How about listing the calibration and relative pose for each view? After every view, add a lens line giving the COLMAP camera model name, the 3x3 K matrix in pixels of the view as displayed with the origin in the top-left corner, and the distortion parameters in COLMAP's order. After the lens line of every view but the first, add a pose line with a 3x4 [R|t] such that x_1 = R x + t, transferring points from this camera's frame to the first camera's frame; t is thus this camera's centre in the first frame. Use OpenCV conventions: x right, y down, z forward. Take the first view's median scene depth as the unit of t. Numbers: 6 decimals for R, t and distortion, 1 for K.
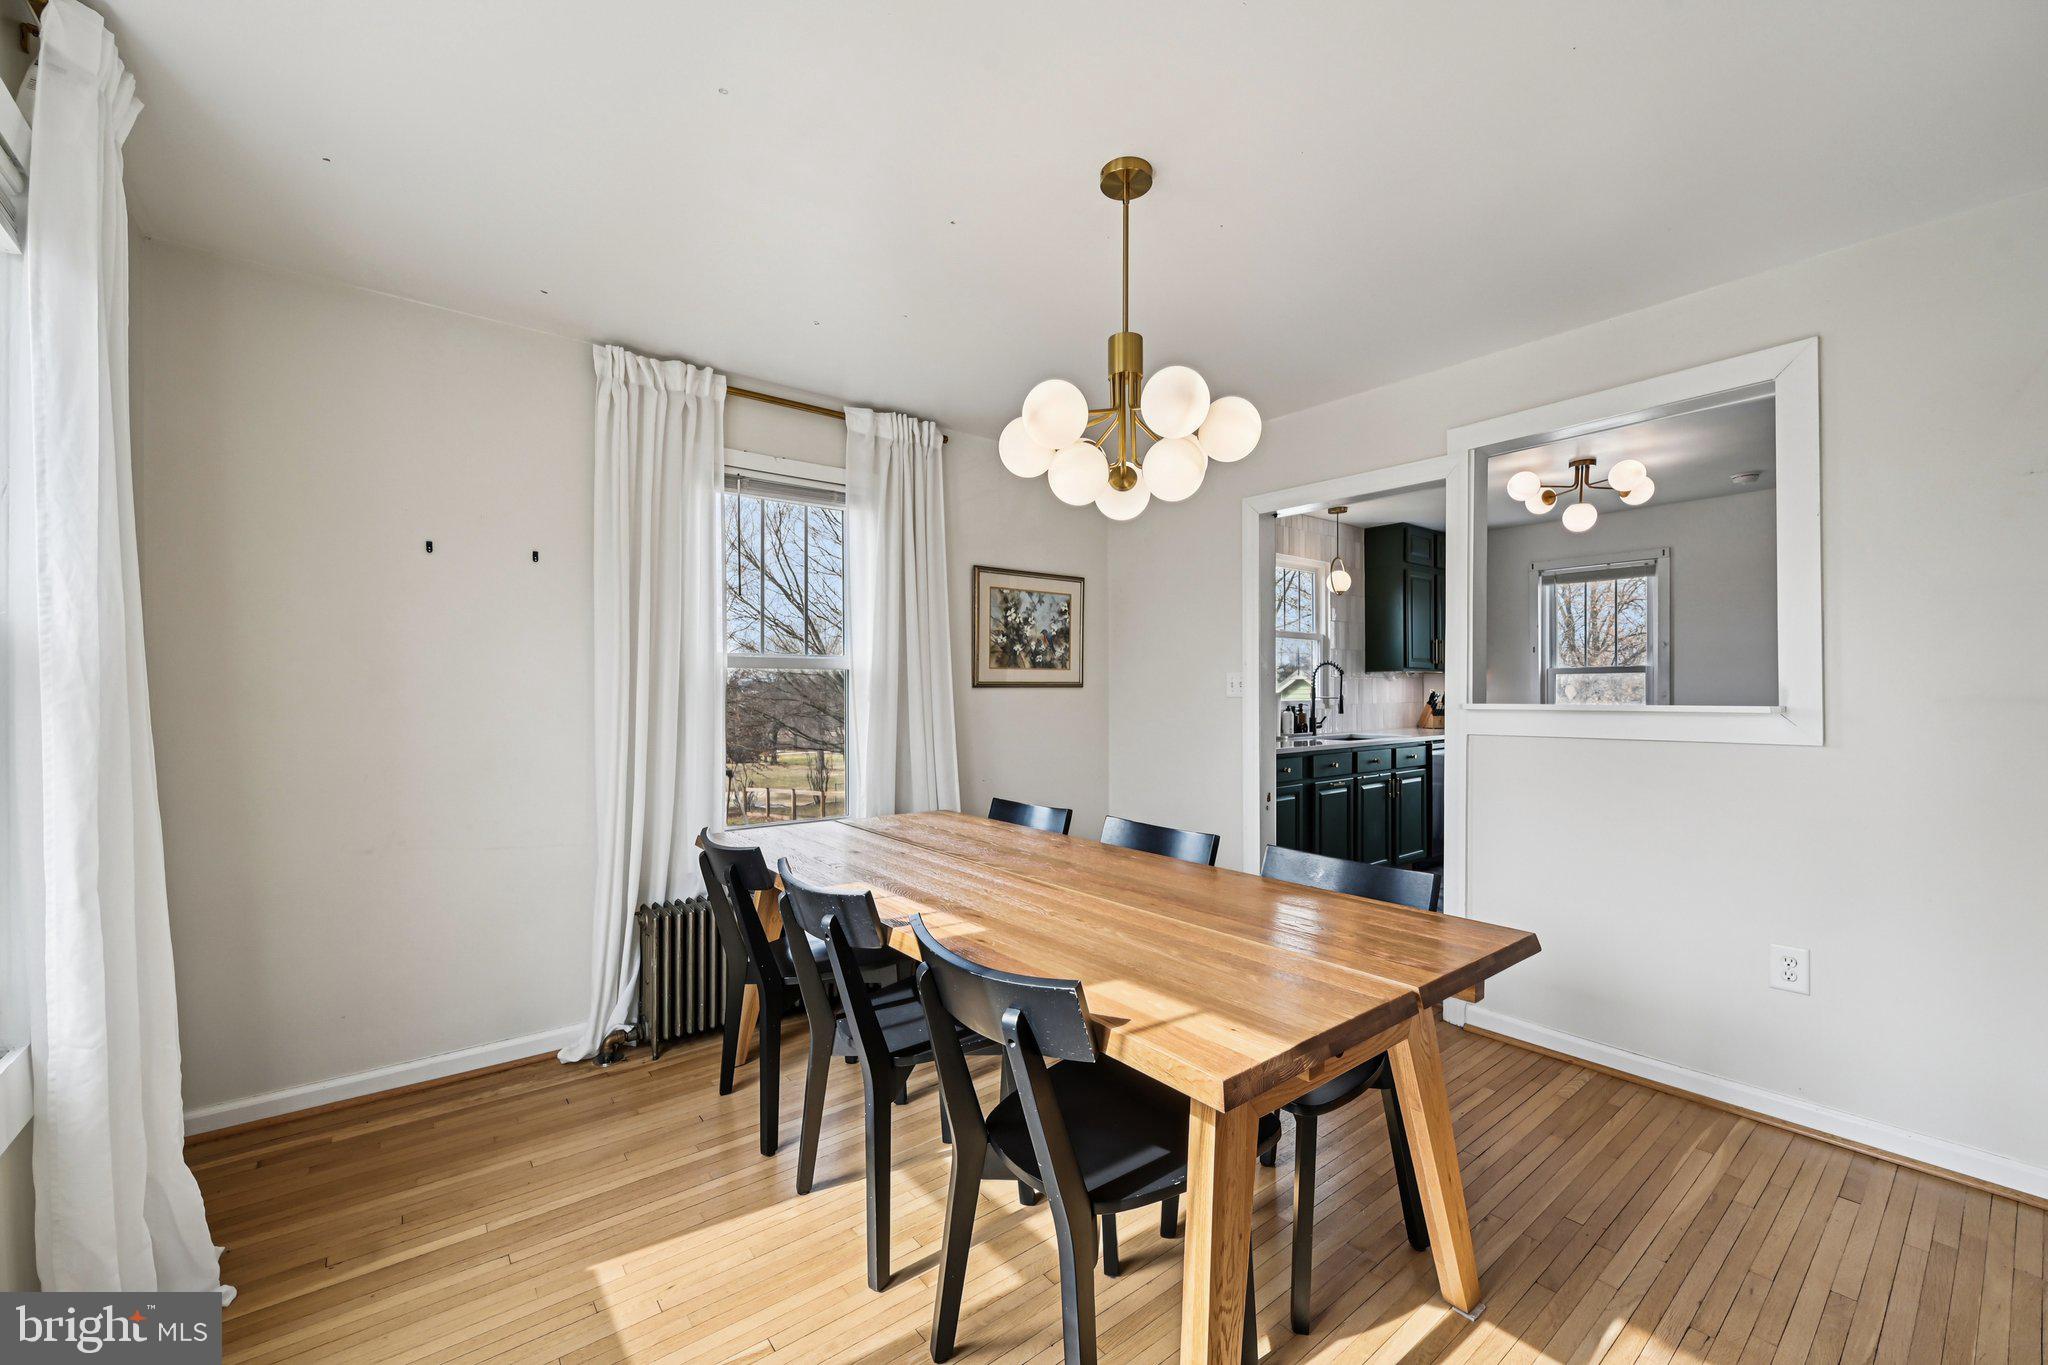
lens RADIAL K [[807.5, 0, 1033.6], [0, 807.5, 685.1], [0, 0, 1]] dist [-0.002840, -0.000113]
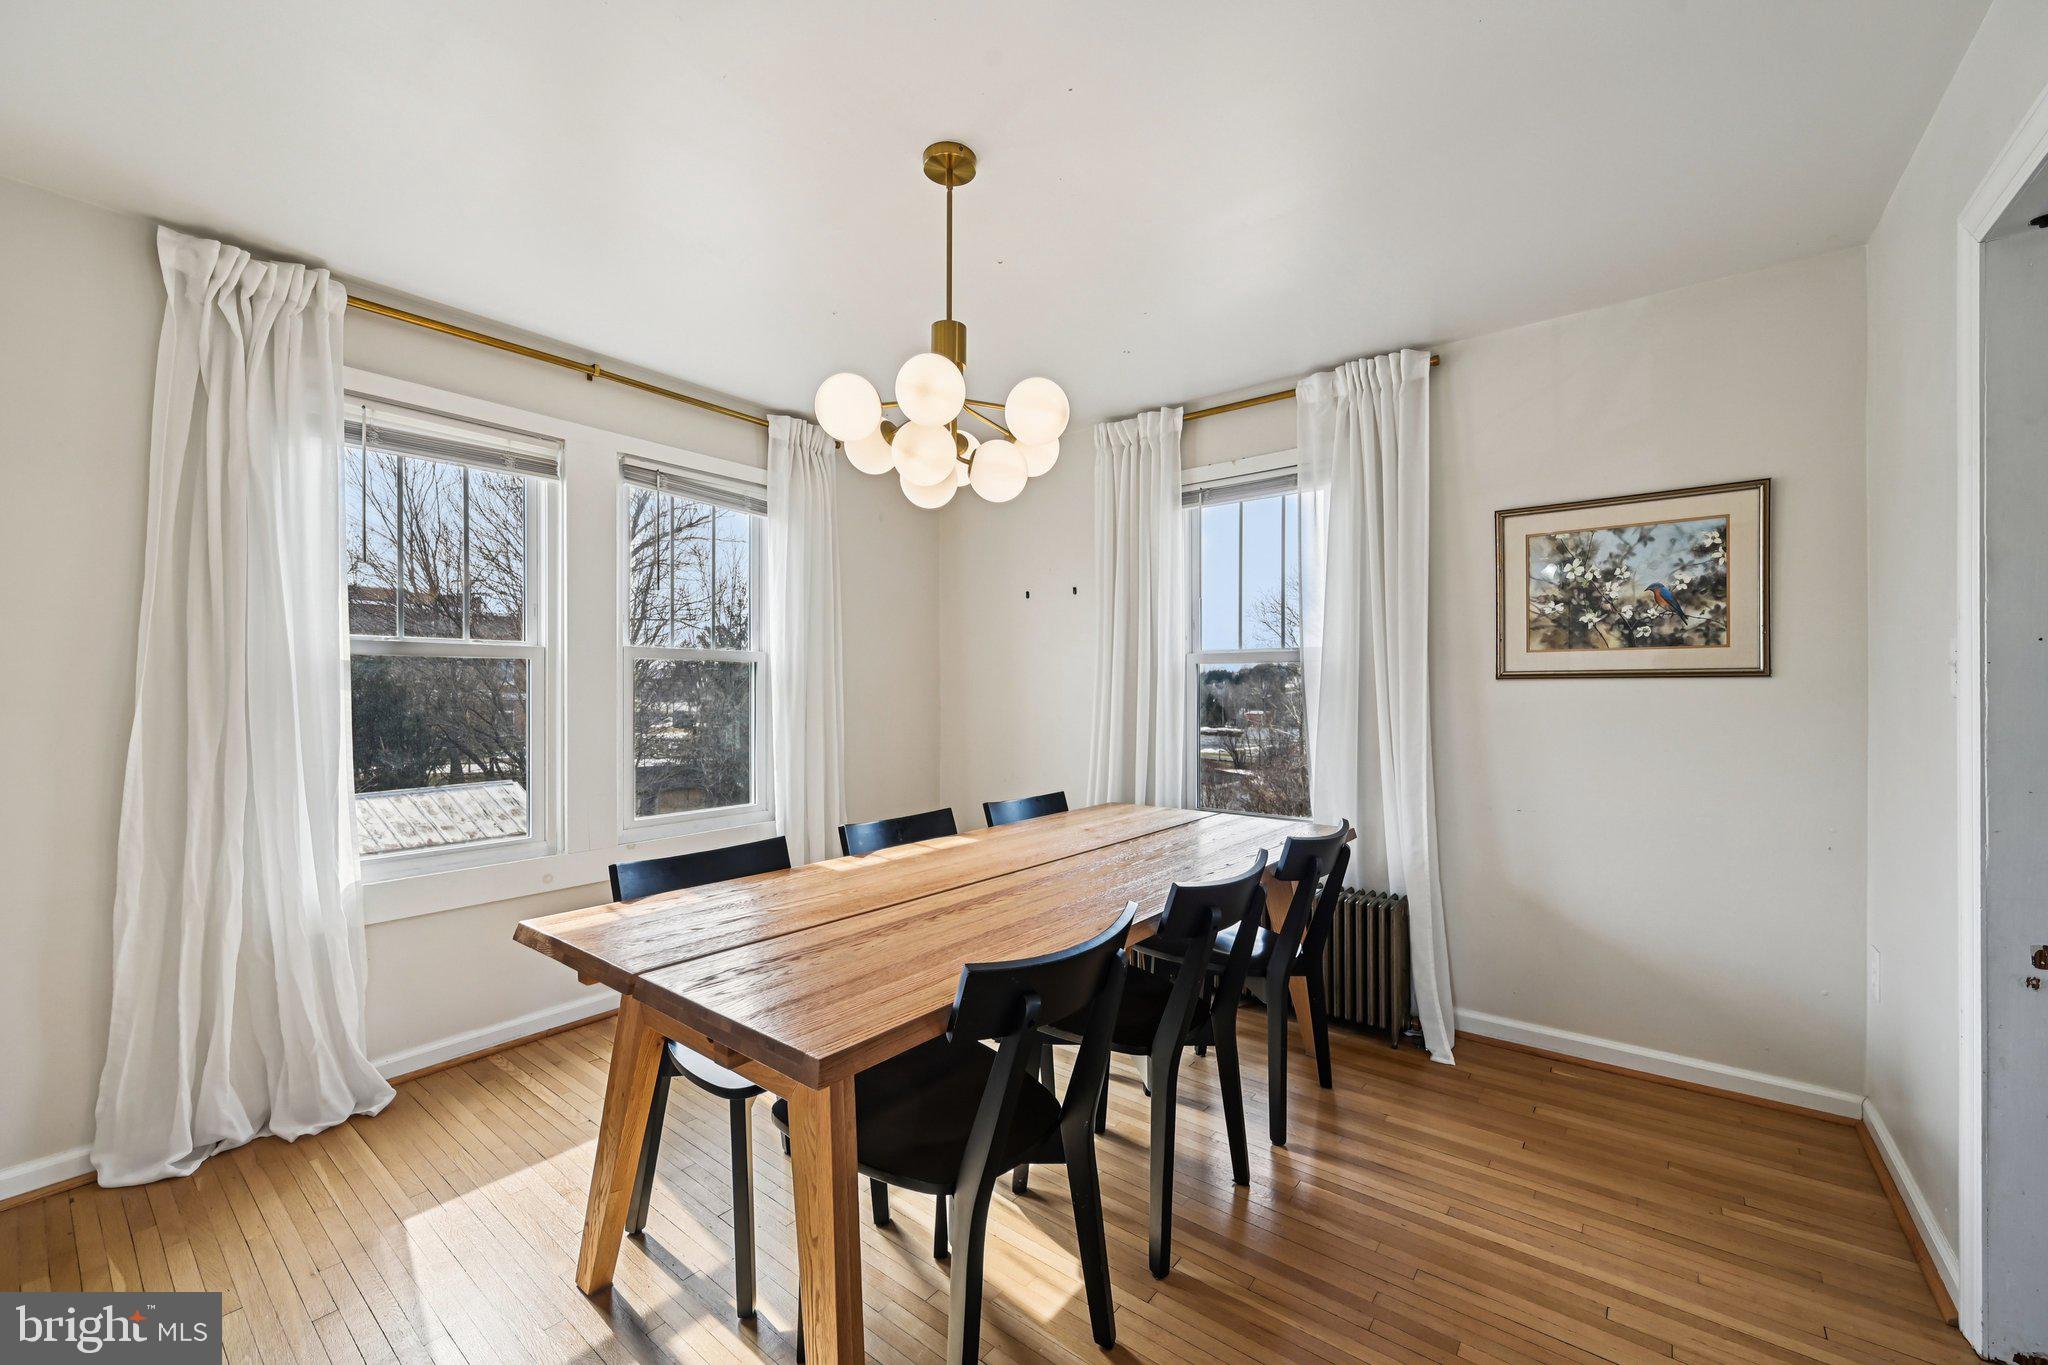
lens RADIAL K [[807.5, 0, 1033.6], [0, 807.5, 685.1], [0, 0, 1]] dist [-0.002840, -0.000113]
pose [[0.229373, -0.000784, -0.973338, 0.516768], [0.009634, 0.999953, 0.001465, 0.003036], [0.973291, -0.009713, 0.229369, 0.410792]]
